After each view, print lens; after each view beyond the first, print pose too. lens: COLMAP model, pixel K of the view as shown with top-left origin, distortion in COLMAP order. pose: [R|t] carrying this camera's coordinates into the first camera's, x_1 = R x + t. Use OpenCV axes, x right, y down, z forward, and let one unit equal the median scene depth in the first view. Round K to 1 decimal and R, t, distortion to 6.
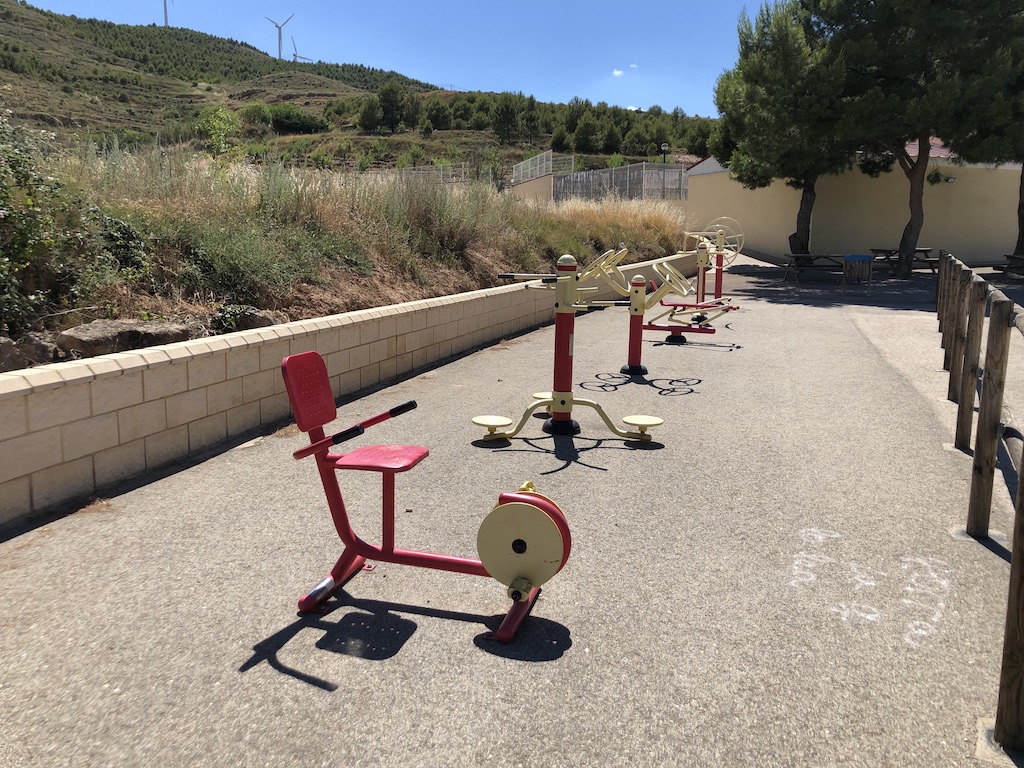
lens RADIAL K [[828.3, 0, 511.6], [0, 828.3, 384.5], [0, 0, 1]] dist [-0.009447, -0.001945]
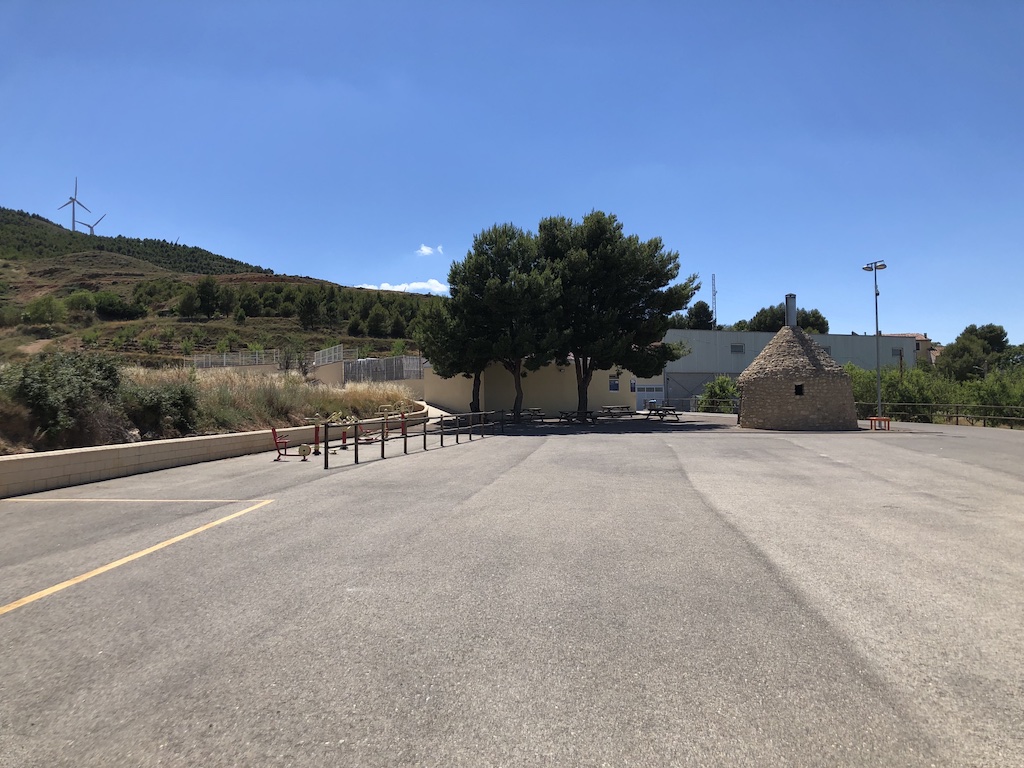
lens RADIAL K [[828.3, 0, 516.2], [0, 828.3, 386.3], [0, 0, 1]] dist [-0.009447, -0.001945]
pose [[0.972563, -0.015438, 0.232126, 0.004354], [0.060261, 0.980457, -0.187275, 0.032151], [-0.224699, 0.196125, 0.954487, -0.188988]]
